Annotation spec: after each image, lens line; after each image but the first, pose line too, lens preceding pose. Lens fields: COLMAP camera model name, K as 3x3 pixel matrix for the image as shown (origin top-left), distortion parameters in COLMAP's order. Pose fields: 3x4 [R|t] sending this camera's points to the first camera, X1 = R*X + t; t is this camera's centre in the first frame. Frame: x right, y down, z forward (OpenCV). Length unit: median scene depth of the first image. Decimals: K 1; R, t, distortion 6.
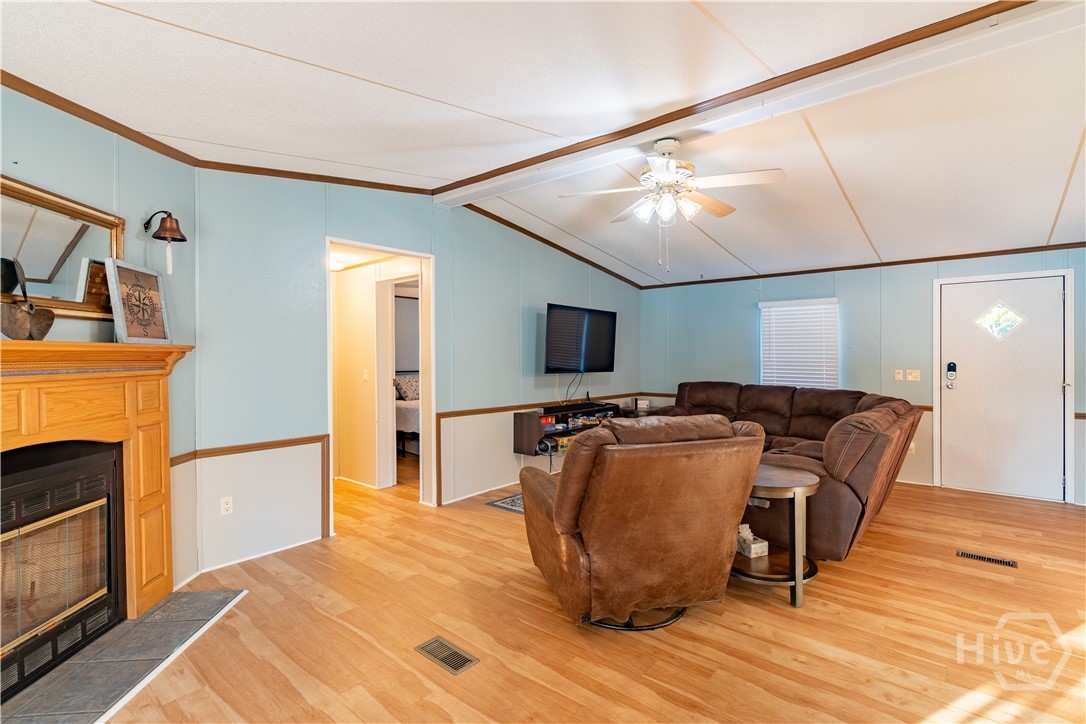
lens RADIAL K [[498.8, 0, 535.0], [0, 498.8, 357.1], [0, 0, 1]] dist [-0.008015, 0.001338]
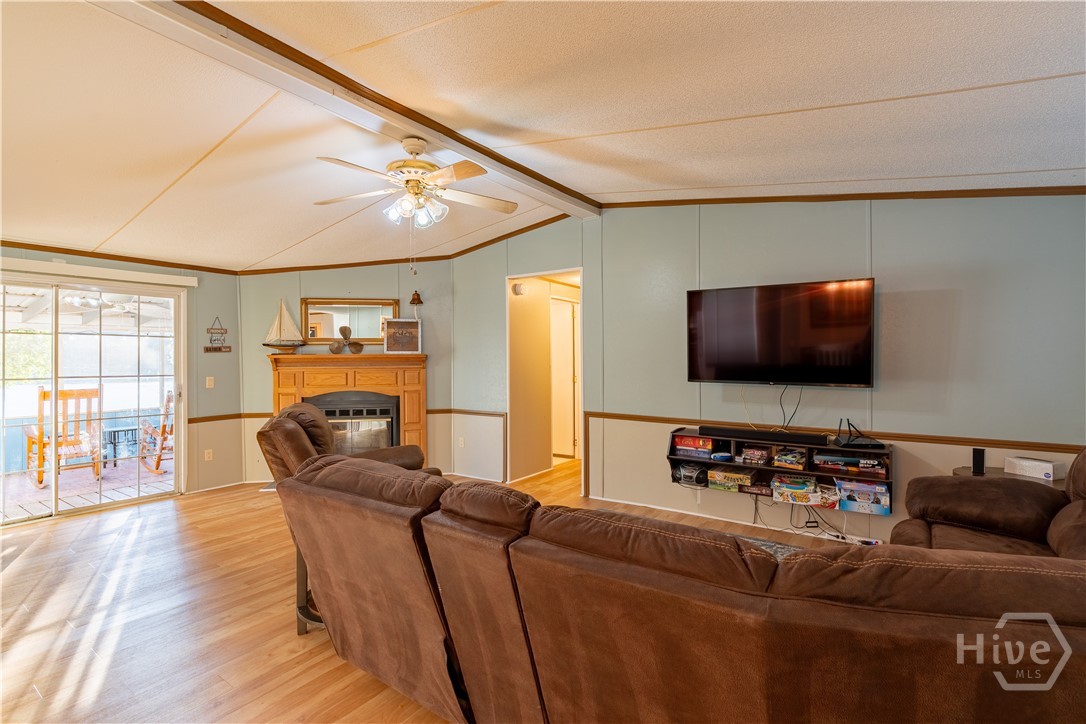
lens RADIAL K [[498.8, 0, 545.1], [0, 498.8, 359.6], [0, 0, 1]] dist [-0.008015, 0.001338]
pose [[0.122609, 0.003164, -0.992450, 1.344308], [0.001549, 0.999993, 0.003379, -0.006533], [0.992454, -0.001951, 0.122604, 1.202436]]
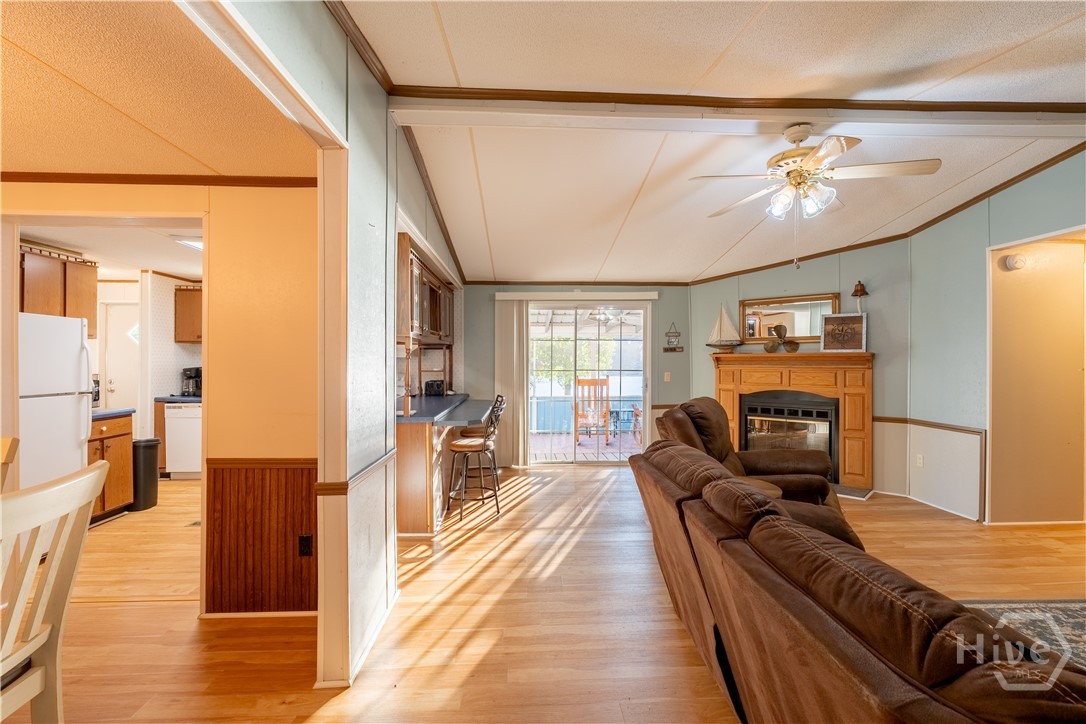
lens RADIAL K [[498.8, 0, 546.0], [0, 498.8, 362.0], [0, 0, 1]] dist [-0.008015, 0.001338]
pose [[-0.715310, 0.006833, -0.698774, 1.326329], [0.000603, 0.999958, 0.009160, -0.005752], [0.698807, 0.006131, -0.715284, 1.419731]]
